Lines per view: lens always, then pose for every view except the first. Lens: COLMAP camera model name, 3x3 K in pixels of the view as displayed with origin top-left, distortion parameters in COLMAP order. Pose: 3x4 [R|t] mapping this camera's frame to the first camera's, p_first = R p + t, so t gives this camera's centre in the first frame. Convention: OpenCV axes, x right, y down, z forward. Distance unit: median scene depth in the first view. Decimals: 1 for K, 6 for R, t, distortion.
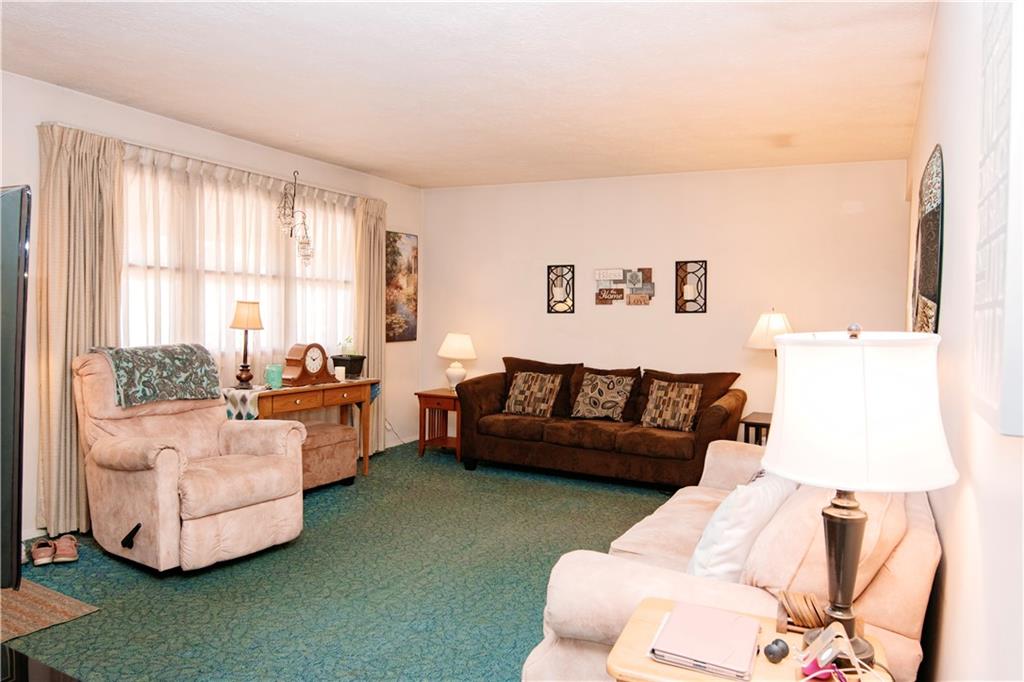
lens RADIAL K [[713.0, 0, 510.4], [0, 713.0, 341.5], [0, 0, 1]] dist [-0.022642, 0.000275]
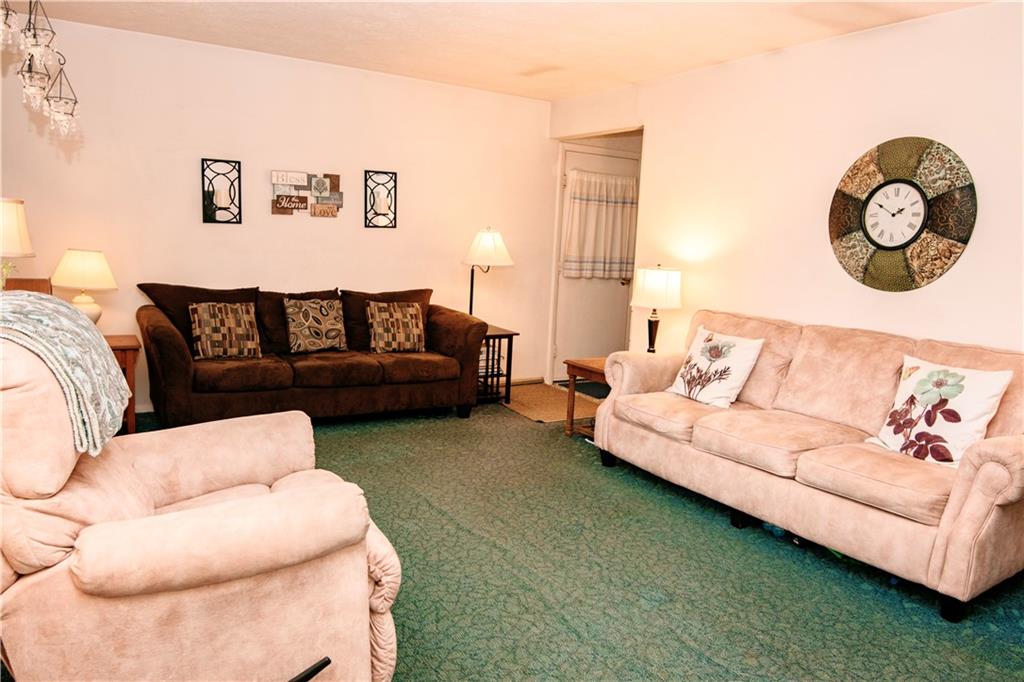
lens RADIAL K [[713.0, 0, 511.4], [0, 713.0, 338.1], [0, 0, 1]] dist [-0.022642, 0.000275]
pose [[0.522375, -0.109928, 0.845601, -0.459422], [0.002446, 0.991845, 0.127429, -0.014655], [-0.852712, -0.064498, 0.518384, 0.351312]]
